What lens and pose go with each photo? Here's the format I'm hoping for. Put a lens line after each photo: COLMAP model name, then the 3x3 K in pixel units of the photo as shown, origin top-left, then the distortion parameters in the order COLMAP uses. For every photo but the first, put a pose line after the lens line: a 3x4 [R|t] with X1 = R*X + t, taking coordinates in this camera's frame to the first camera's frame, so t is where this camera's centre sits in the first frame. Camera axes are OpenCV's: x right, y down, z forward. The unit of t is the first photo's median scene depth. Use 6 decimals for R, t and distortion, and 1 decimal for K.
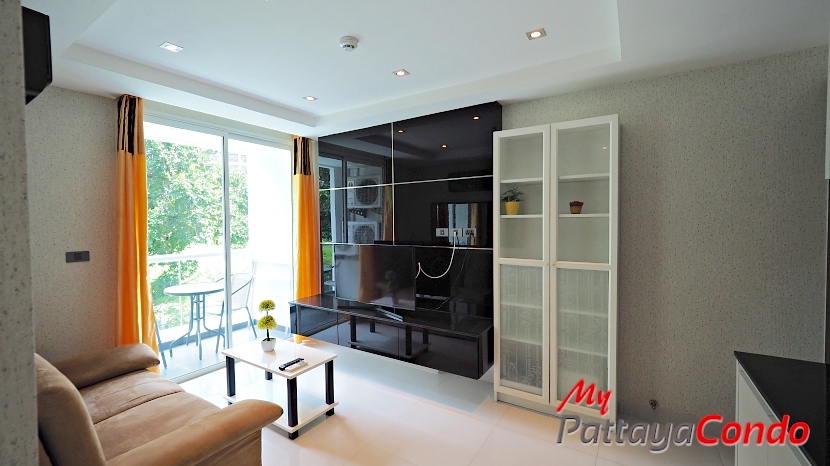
lens RADIAL K [[348.3, 0, 414.9], [0, 348.3, 229.5], [0, 0, 1]] dist [0.004806, -0.011430]
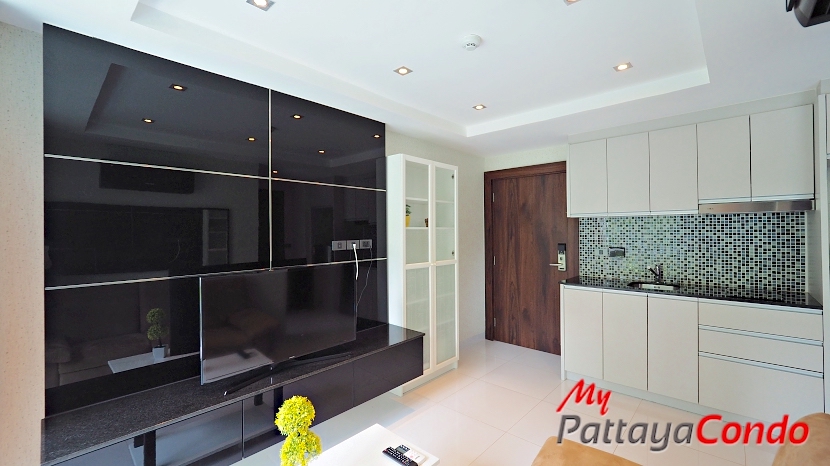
lens RADIAL K [[348.3, 0, 414.9], [0, 348.3, 229.5], [0, 0, 1]] dist [0.004806, -0.011430]
pose [[0.171063, 0.011922, 0.985188, -0.929057], [0.031799, 0.999339, -0.017614, -0.012500], [-0.984747, 0.034341, 0.170571, 0.821311]]
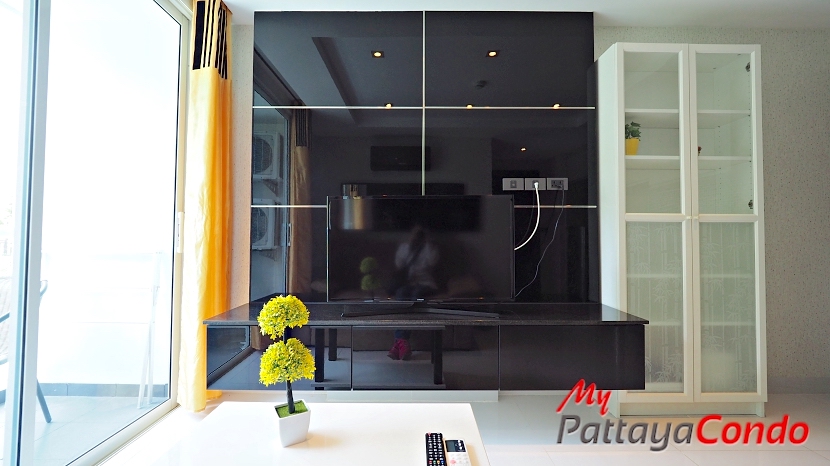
lens RADIAL K [[348.3, 0, 414.9], [0, 348.3, 229.5], [0, 0, 1]] dist [0.004806, -0.011430]
pose [[0.841023, 0.029322, 0.540205, -0.550426], [0.000218, 0.998512, -0.054538, 0.164756], [-0.541000, 0.045986, 0.839764, 0.668673]]
